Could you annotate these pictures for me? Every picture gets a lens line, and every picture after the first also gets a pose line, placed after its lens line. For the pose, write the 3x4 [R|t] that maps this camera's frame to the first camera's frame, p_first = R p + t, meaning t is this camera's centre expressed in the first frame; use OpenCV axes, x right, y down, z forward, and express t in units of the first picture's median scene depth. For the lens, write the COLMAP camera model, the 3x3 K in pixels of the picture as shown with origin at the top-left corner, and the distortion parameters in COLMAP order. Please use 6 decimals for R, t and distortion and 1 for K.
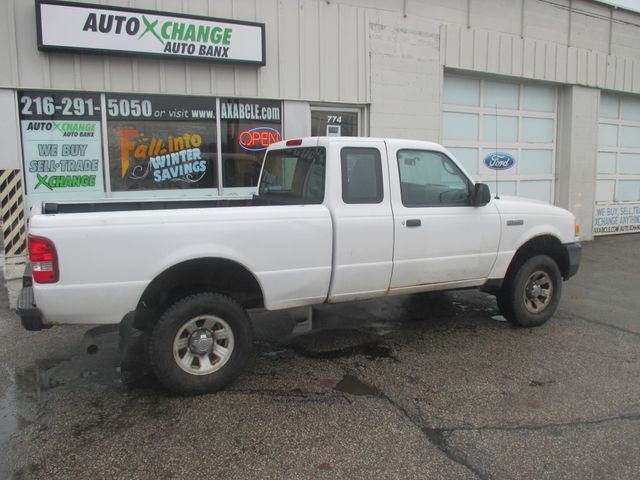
lens RADIAL K [[527.4, 0, 320.5], [0, 527.4, 241.7], [0, 0, 1]] dist [-0.045640, 0.007875]
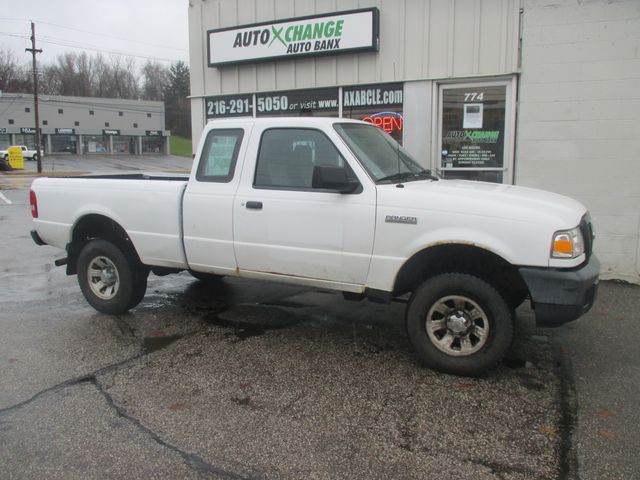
lens RADIAL K [[527.4, 0, 318.0], [0, 527.4, 238.2], [0, 0, 1]] dist [-0.045640, 0.007875]
pose [[0.594889, 0.120672, -0.794698, 0.690291], [-0.116998, 0.991137, 0.062919, -0.033682], [0.795247, 0.055548, 0.603735, 0.352381]]
